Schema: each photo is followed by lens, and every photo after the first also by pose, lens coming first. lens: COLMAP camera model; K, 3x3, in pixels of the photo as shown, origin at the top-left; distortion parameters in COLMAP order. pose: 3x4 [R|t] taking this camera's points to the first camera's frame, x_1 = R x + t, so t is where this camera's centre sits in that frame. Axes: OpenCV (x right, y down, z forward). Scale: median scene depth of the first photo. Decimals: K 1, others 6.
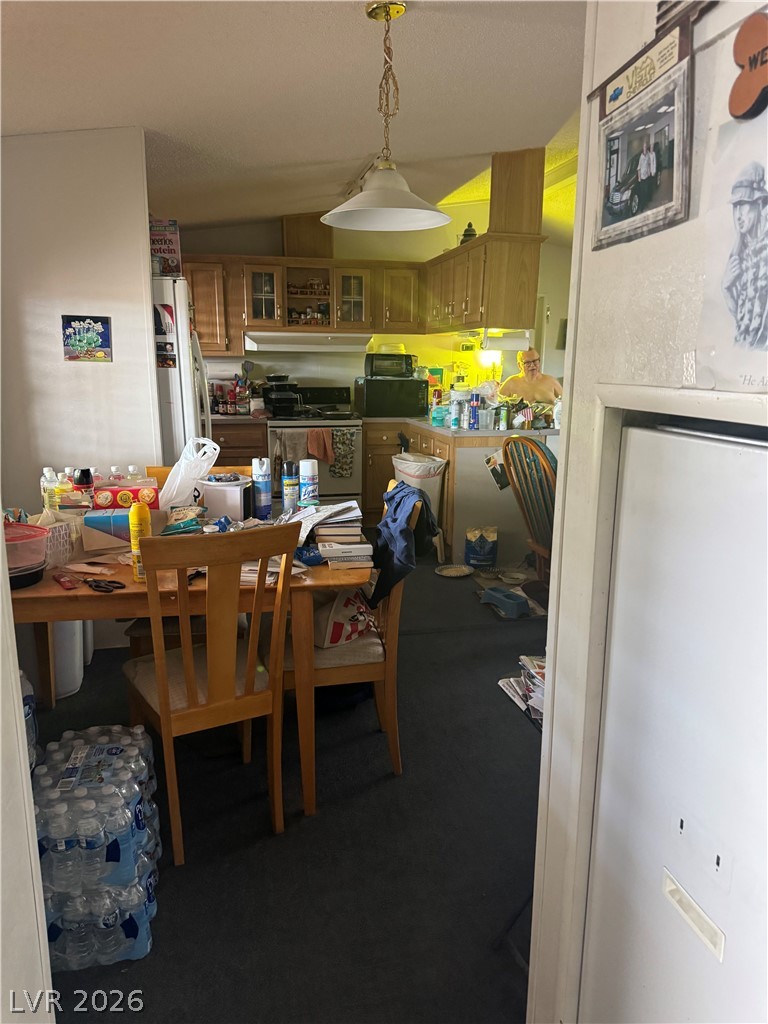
lens RADIAL K [[699.5, 0, 384.0], [0, 699.5, 512.0], [0, 0, 1]] dist [0.004898, -0.002000]
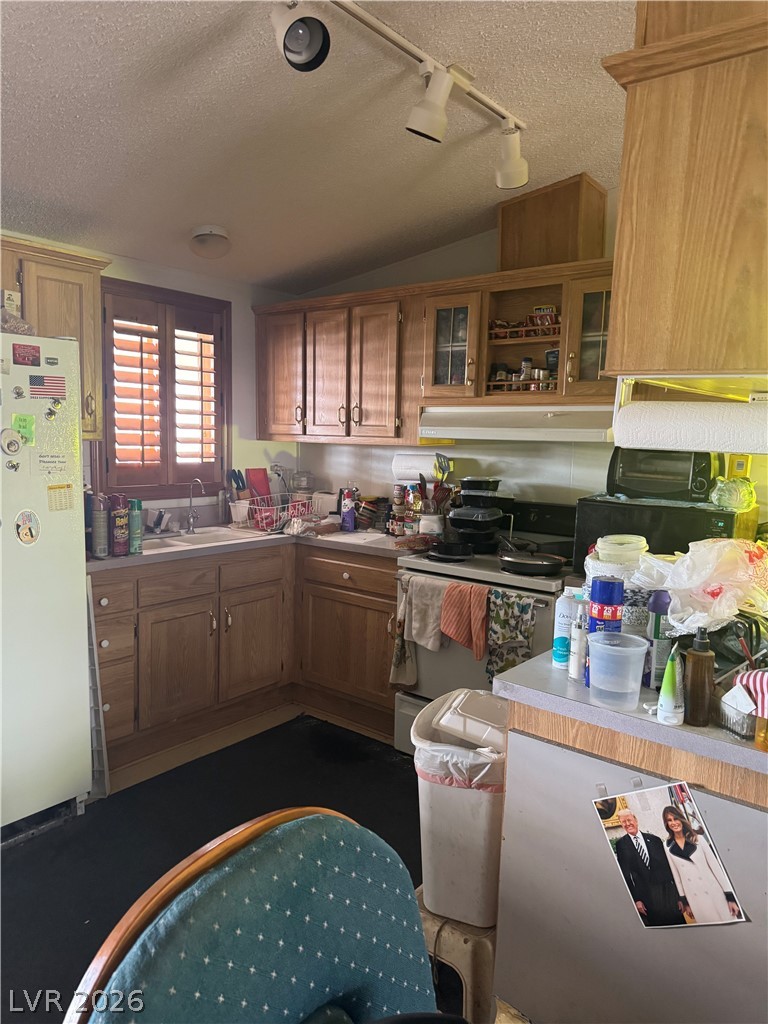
lens RADIAL K [[699.5, 0, 384.0], [0, 699.5, 512.0], [0, 0, 1]] dist [0.004898, -0.002000]
pose [[0.619921, 0.097588, -0.778572, 0.263771], [-0.180511, 0.983360, -0.020471, -0.148044], [0.763618, 0.153231, 0.627222, 0.603386]]
